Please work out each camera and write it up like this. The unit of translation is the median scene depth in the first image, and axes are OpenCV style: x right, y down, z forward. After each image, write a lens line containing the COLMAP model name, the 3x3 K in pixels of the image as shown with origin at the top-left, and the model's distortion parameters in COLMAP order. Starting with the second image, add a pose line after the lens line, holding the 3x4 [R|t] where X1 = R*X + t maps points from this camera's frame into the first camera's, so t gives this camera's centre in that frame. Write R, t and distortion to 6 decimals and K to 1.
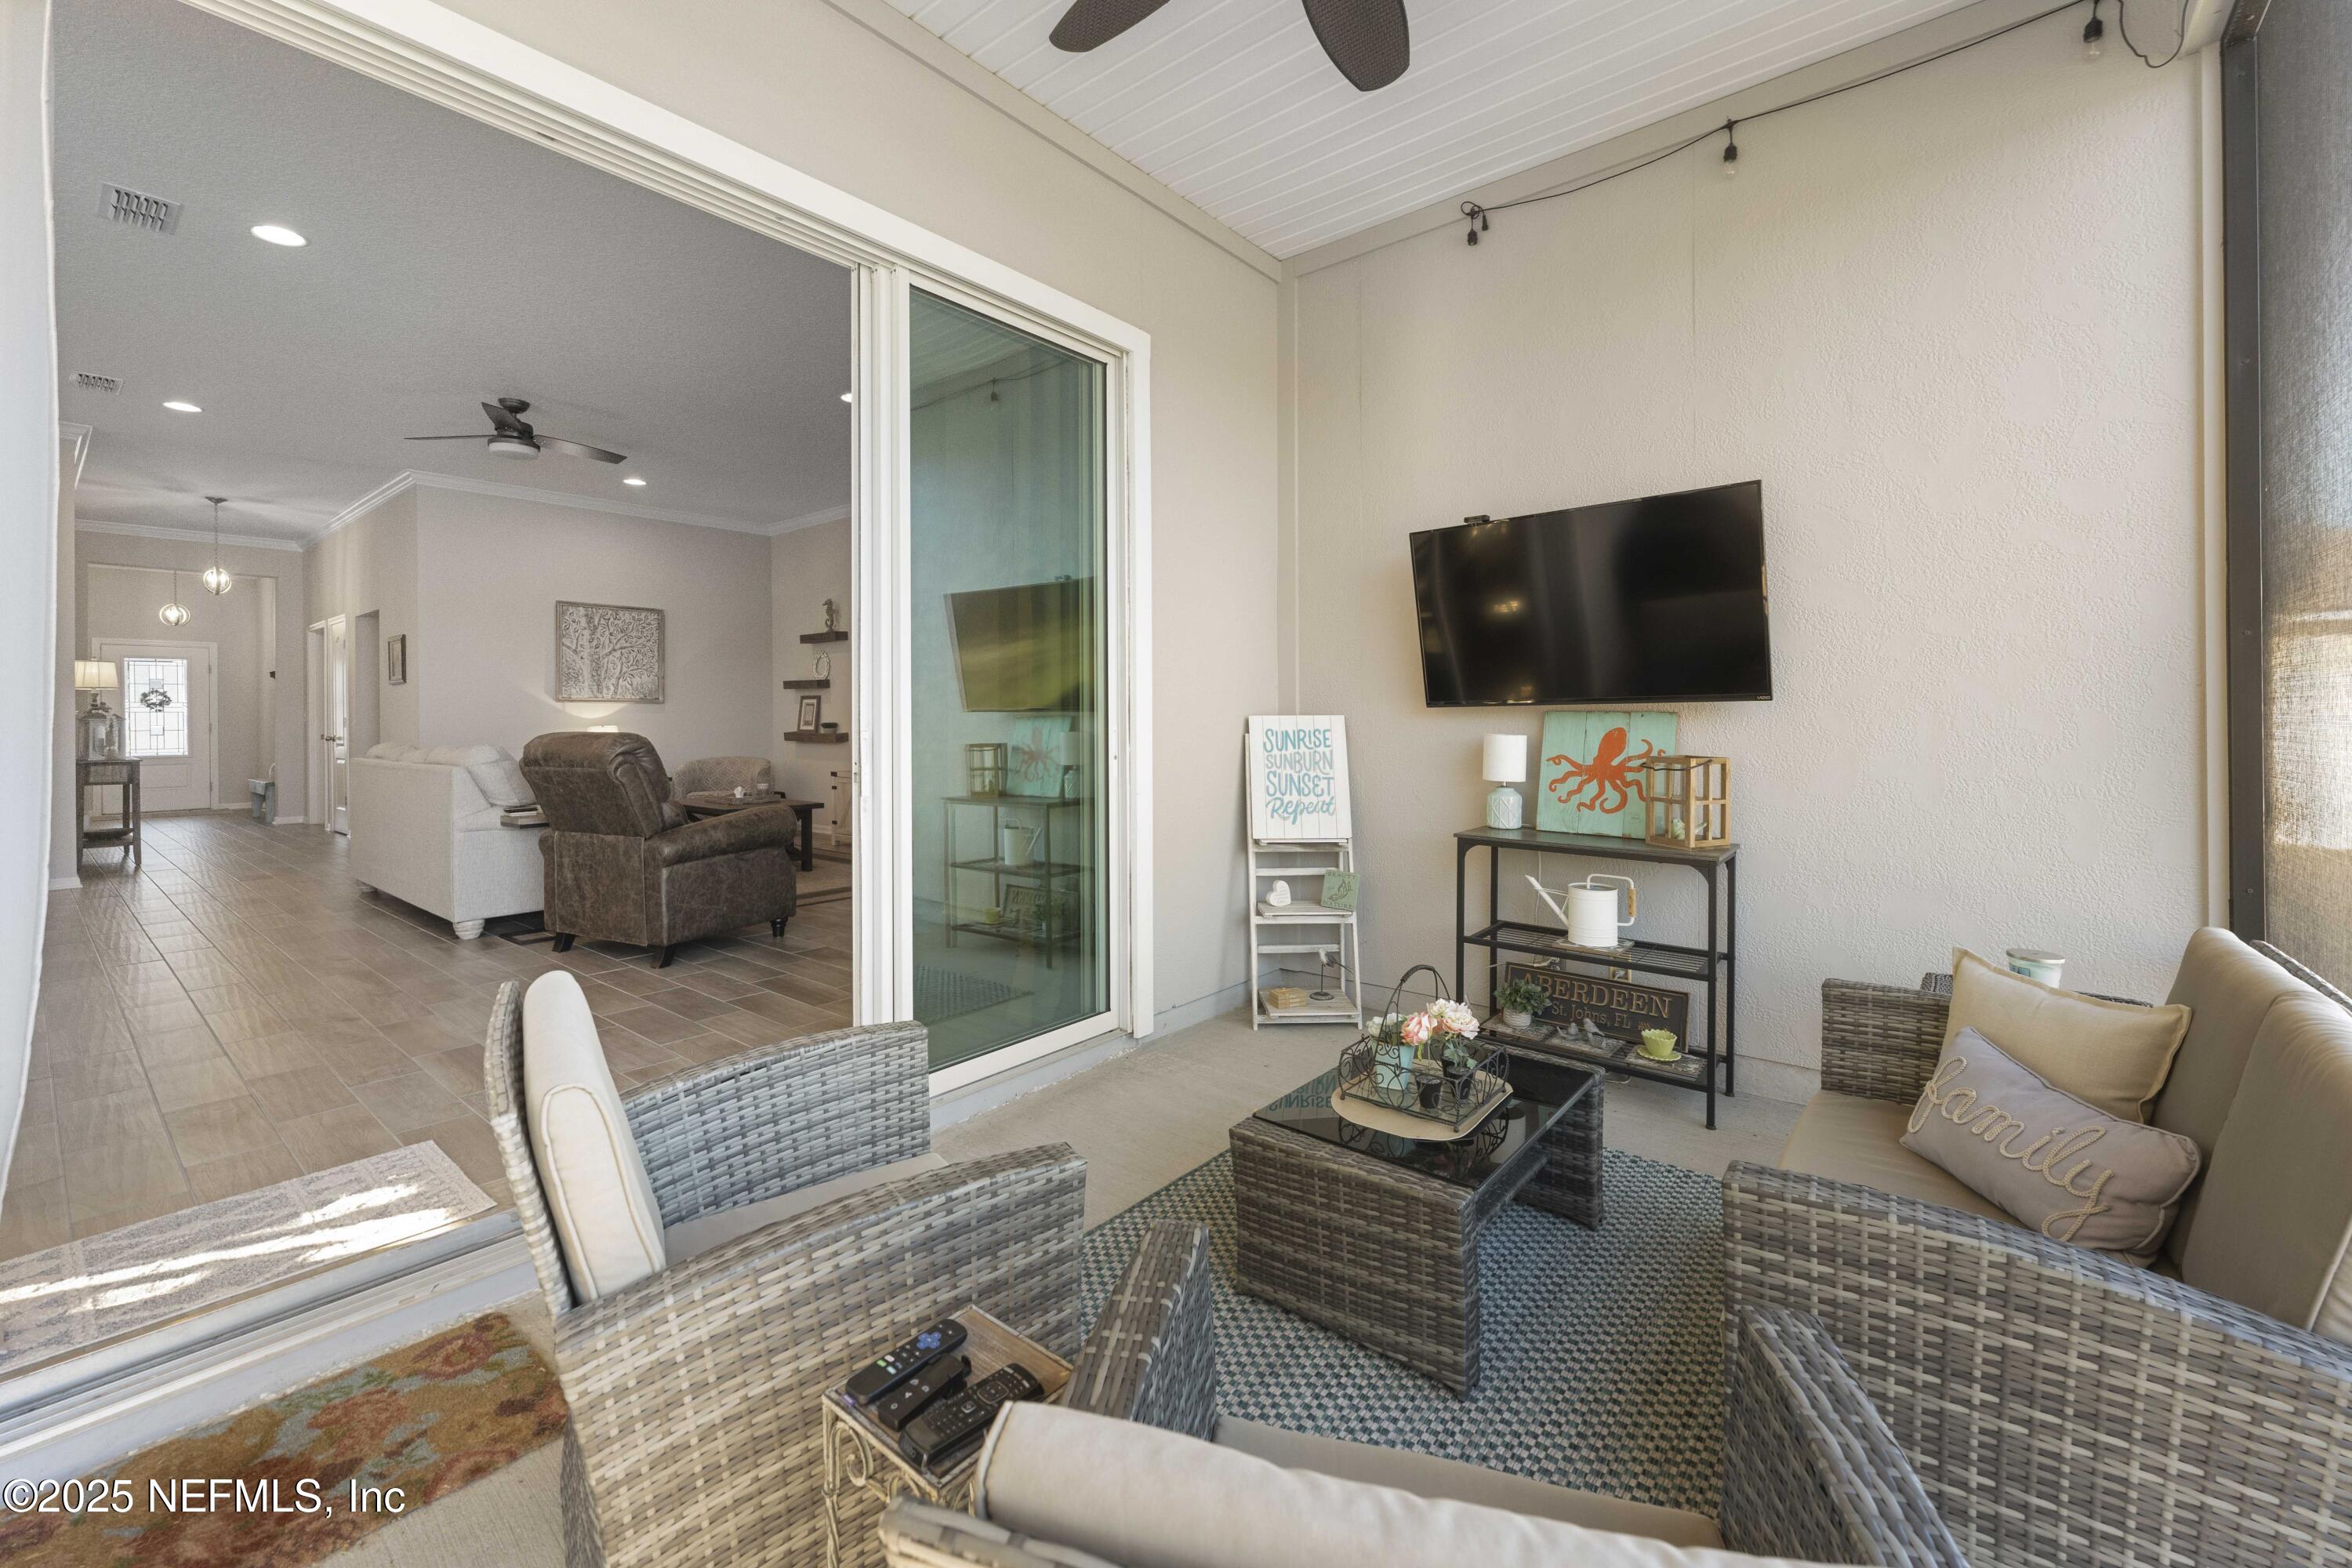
lens RADIAL K [[951.0, 0, 1173.1], [0, 951.0, 726.0], [0, 0, 1]] dist [-0.003739, 0.001297]
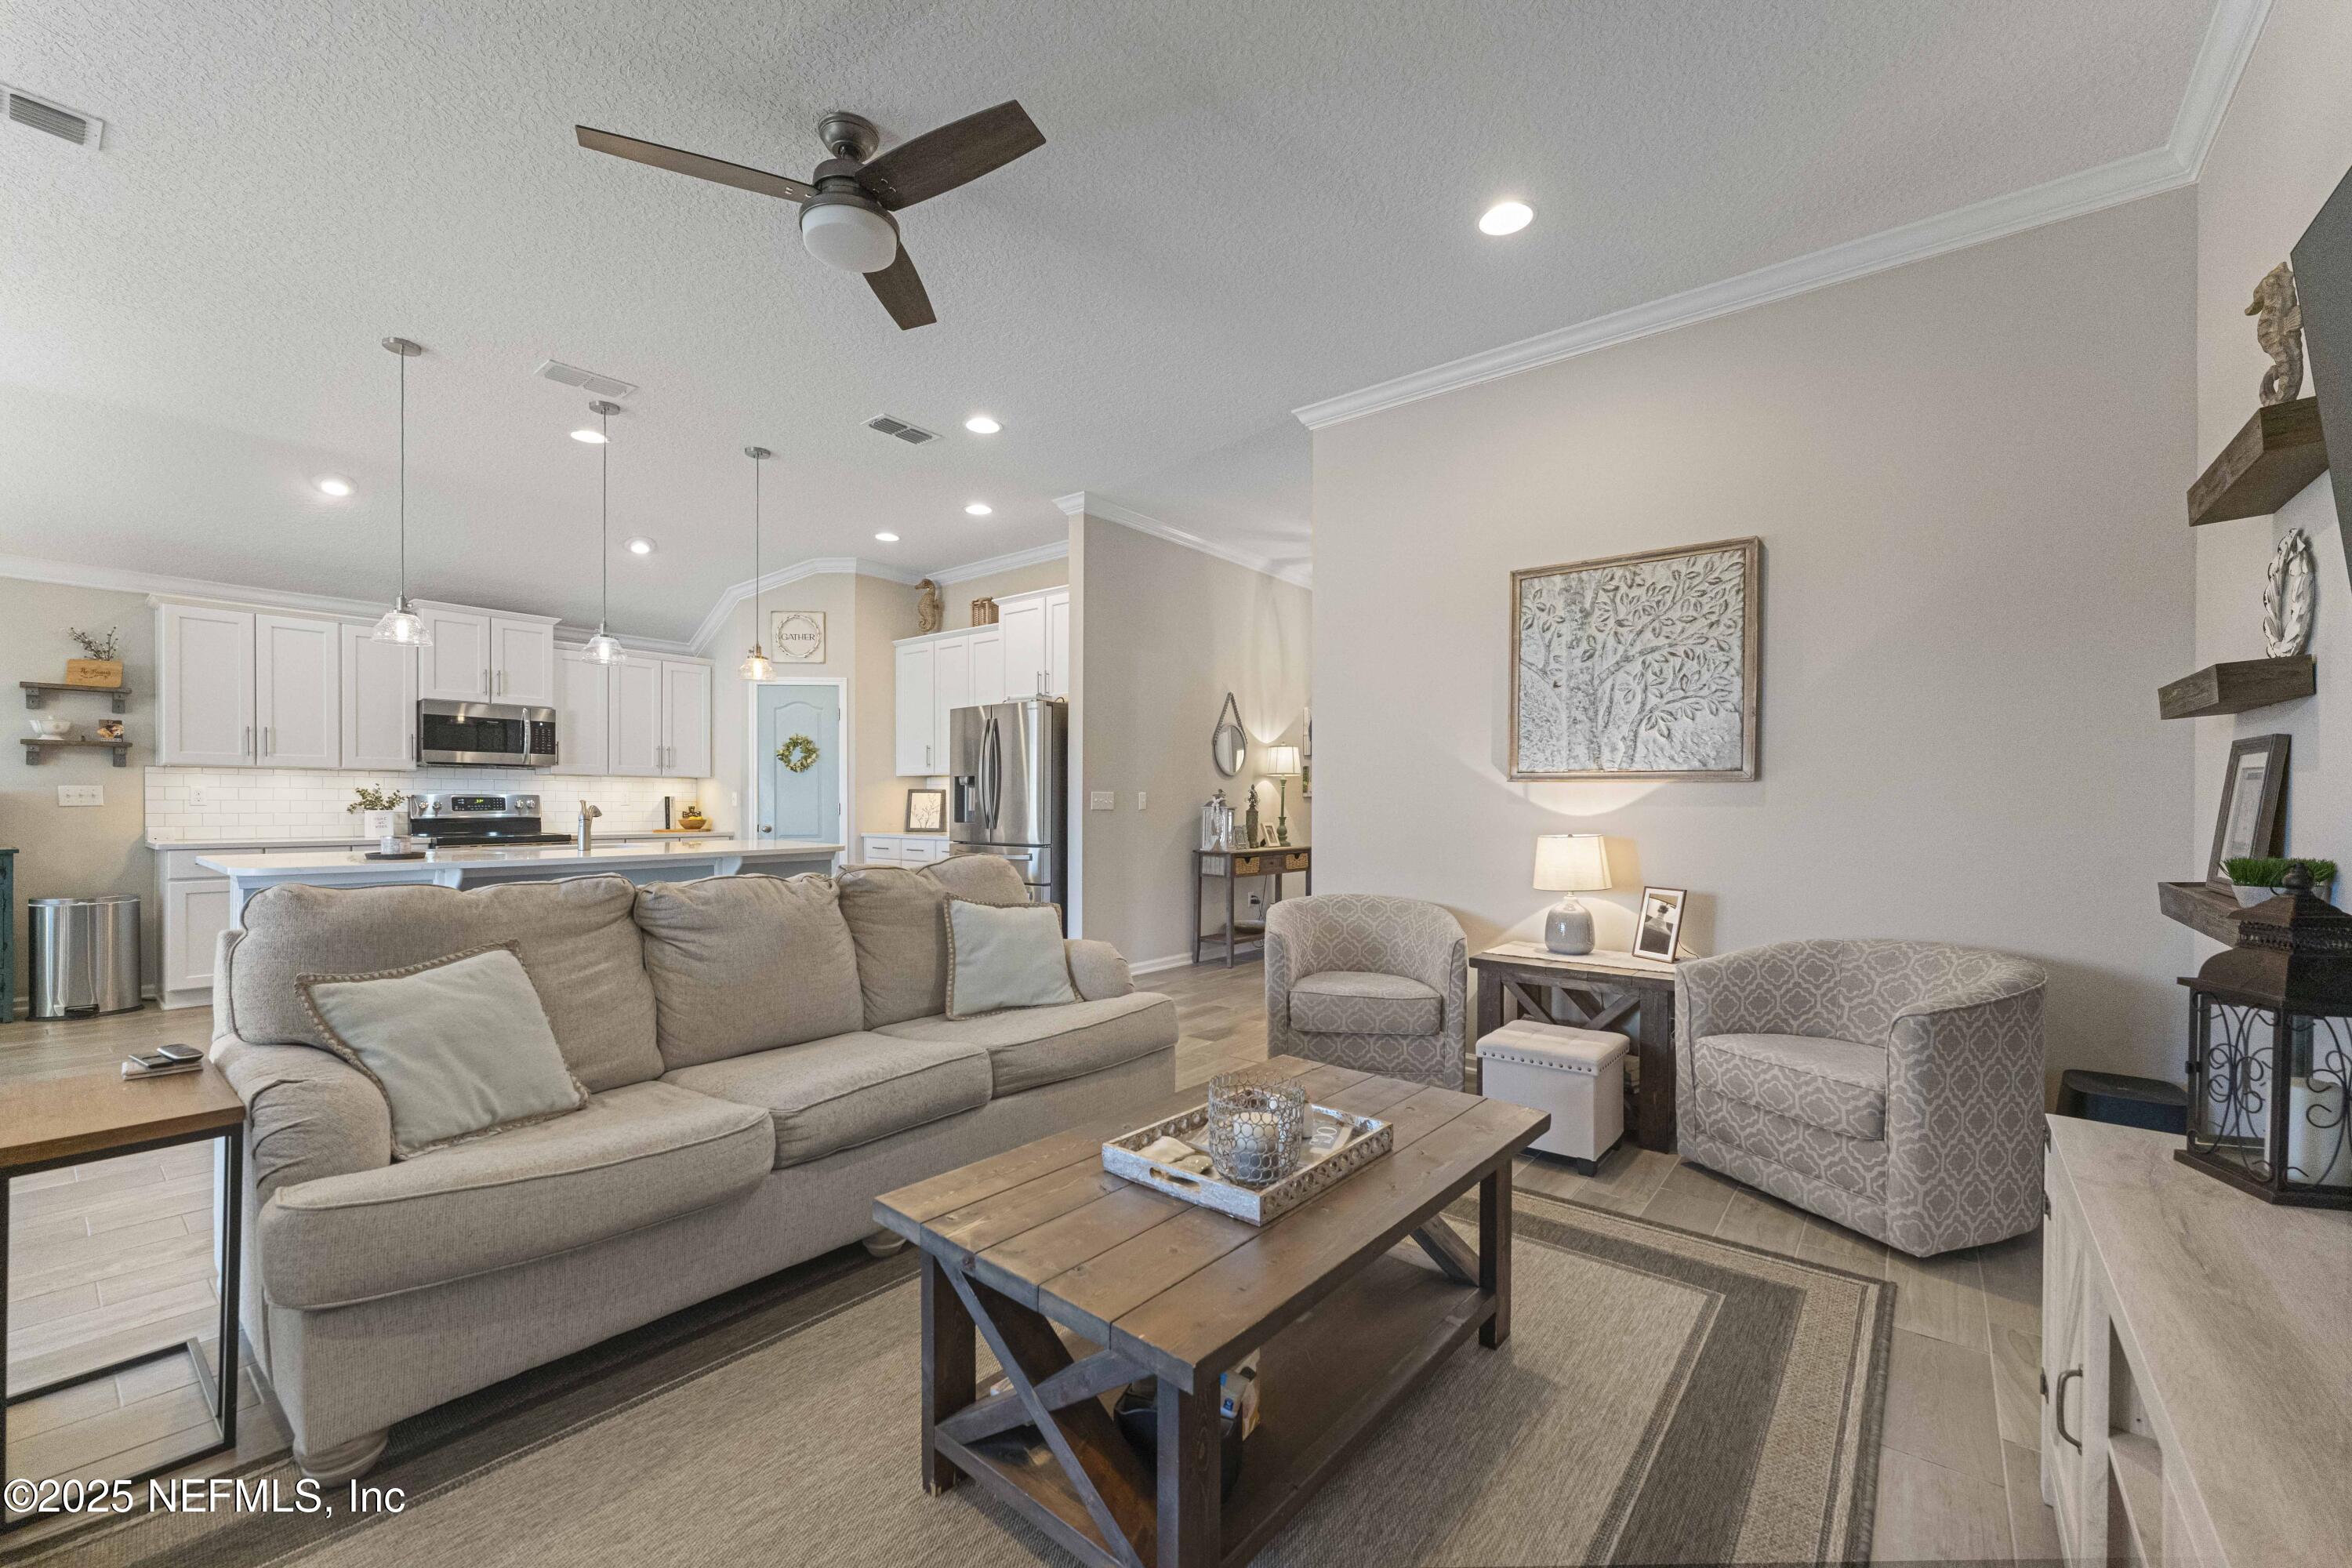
lens RADIAL K [[951.0, 0, 1178.4], [0, 951.0, 806.2], [0, 0, 1]] dist [-0.003739, 0.001297]
pose [[0.012151, 0.007301, -0.999900, -0.164740], [-0.009997, 0.999924, 0.007180, -0.014573], [0.999876, 0.009909, 0.012223, 0.810451]]
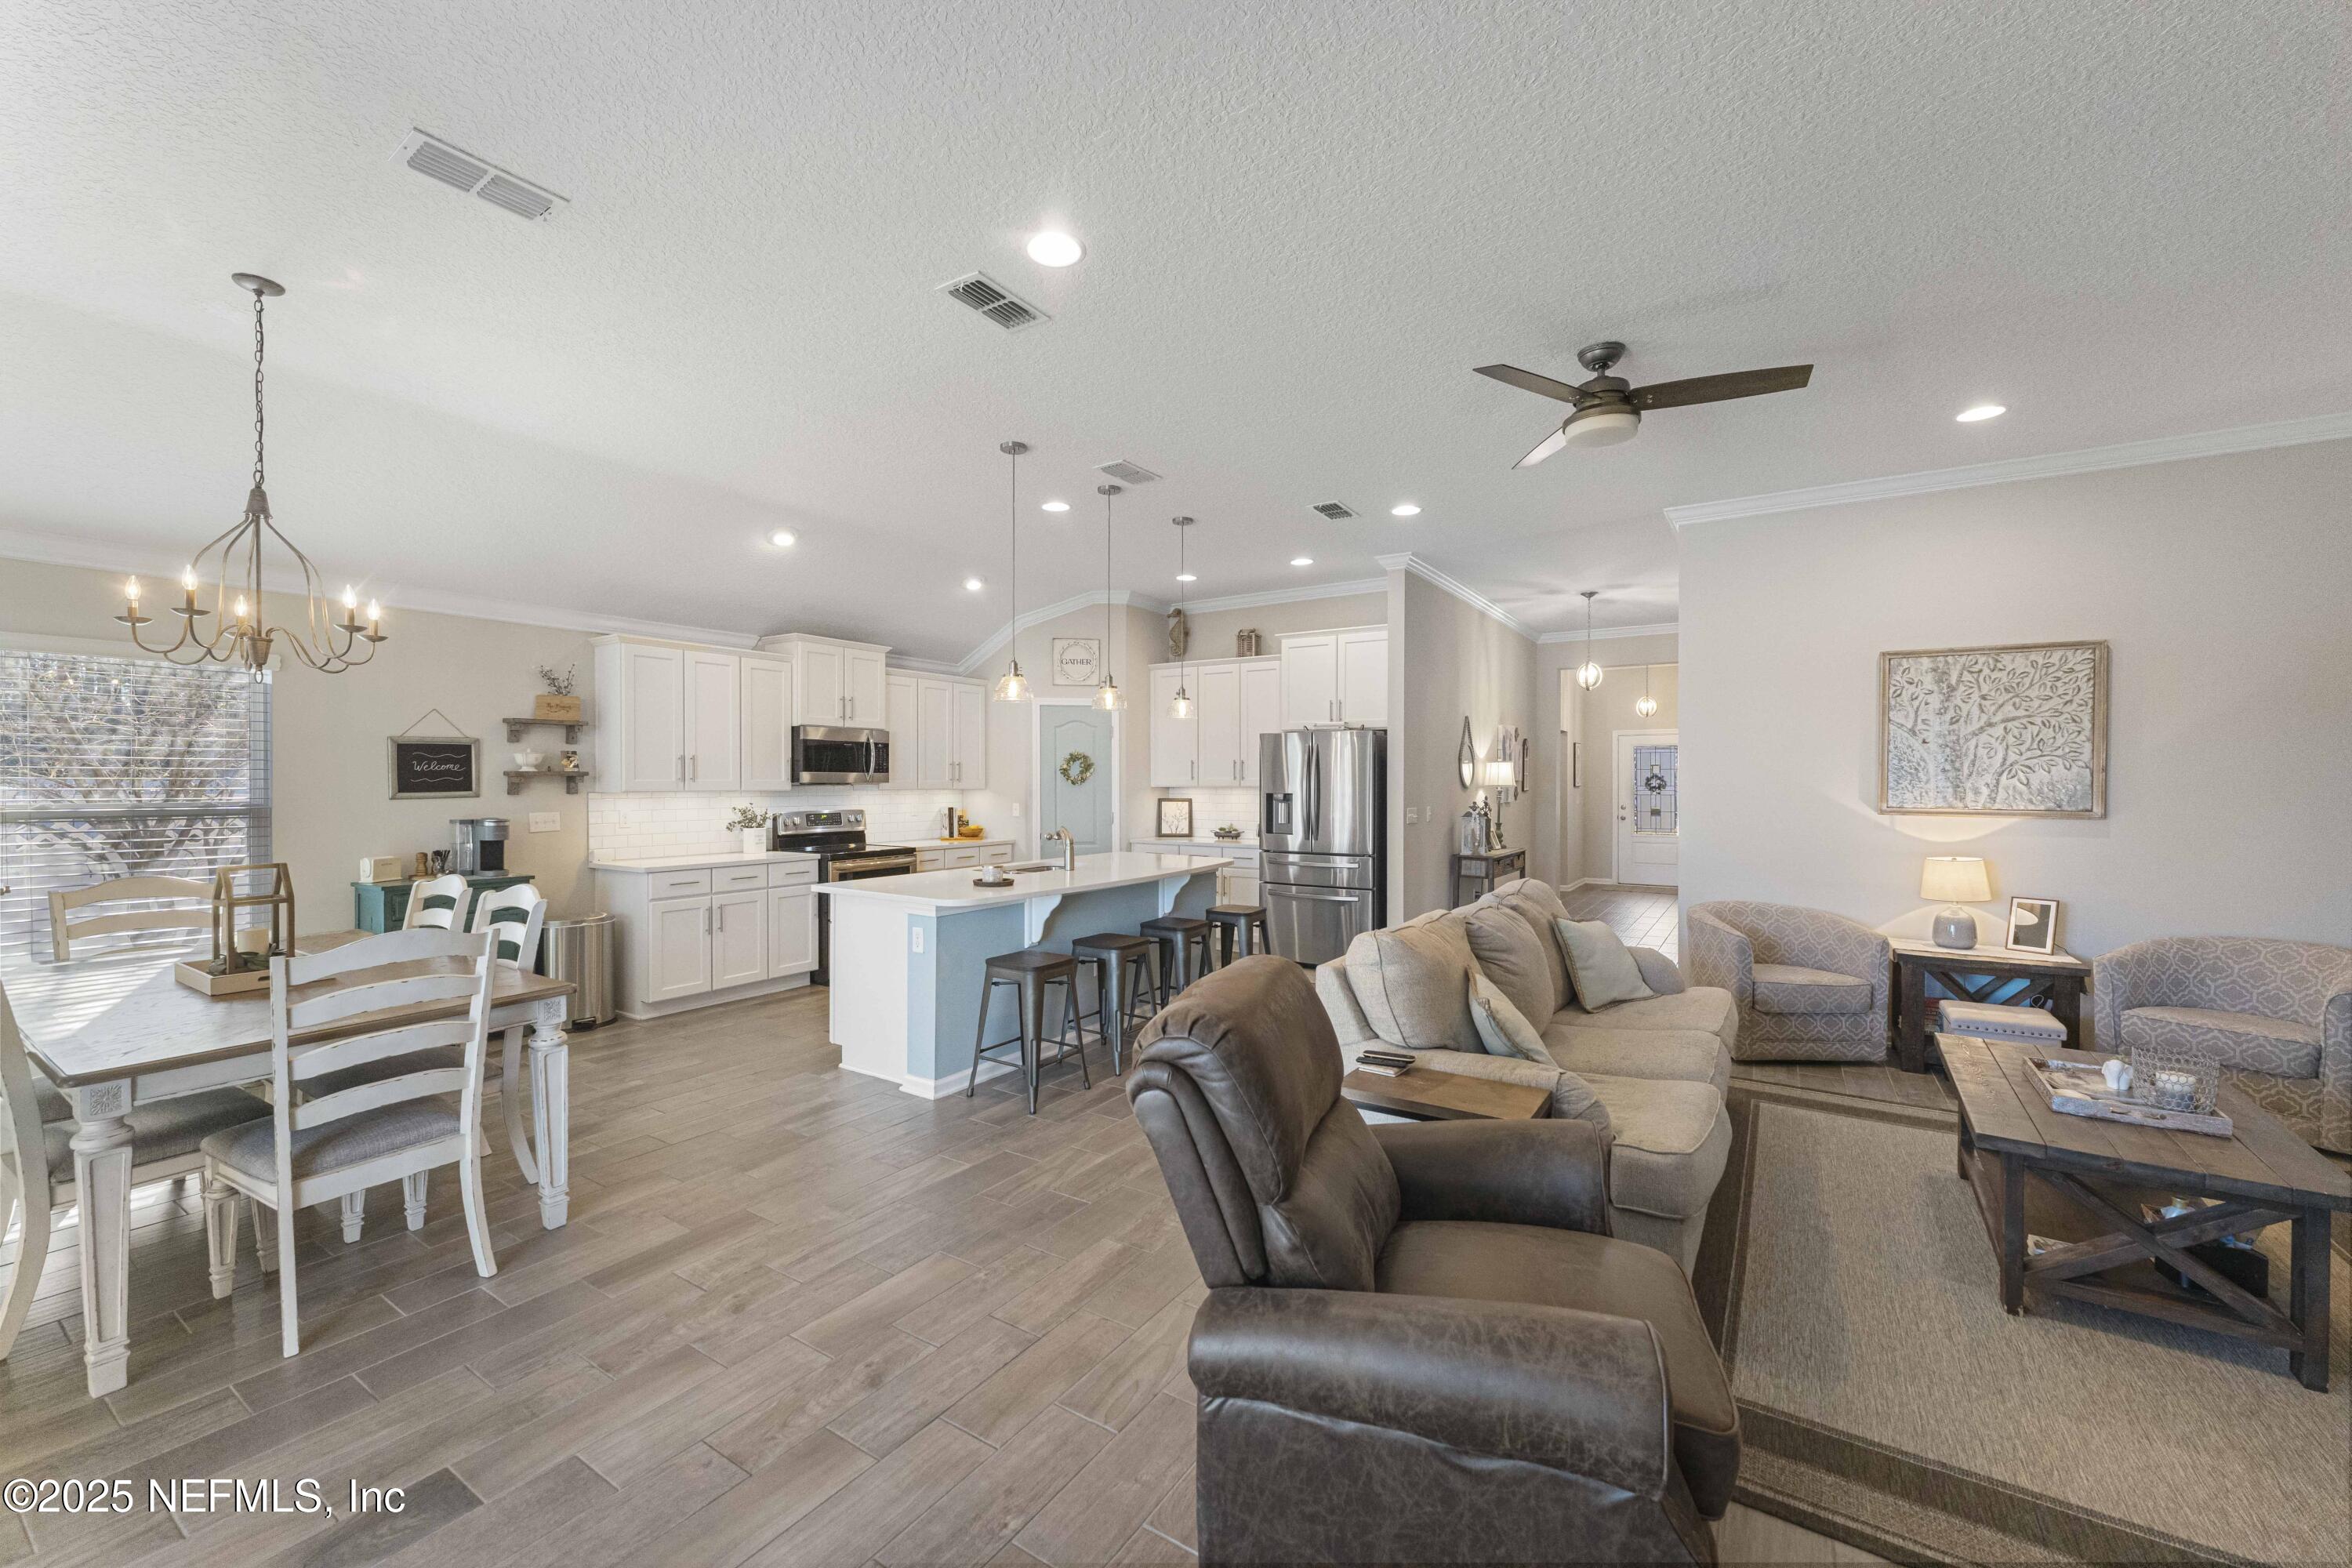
lens RADIAL K [[951.0, 0, 1171.0], [0, 951.0, 781.6], [0, 0, 1]] dist [-0.003739, 0.001297]
pose [[0.114220, 0.006993, -0.993431, -0.081640], [-0.008428, 0.999946, 0.006070, -0.046130], [0.993420, 0.007680, 0.114273, 0.457996]]
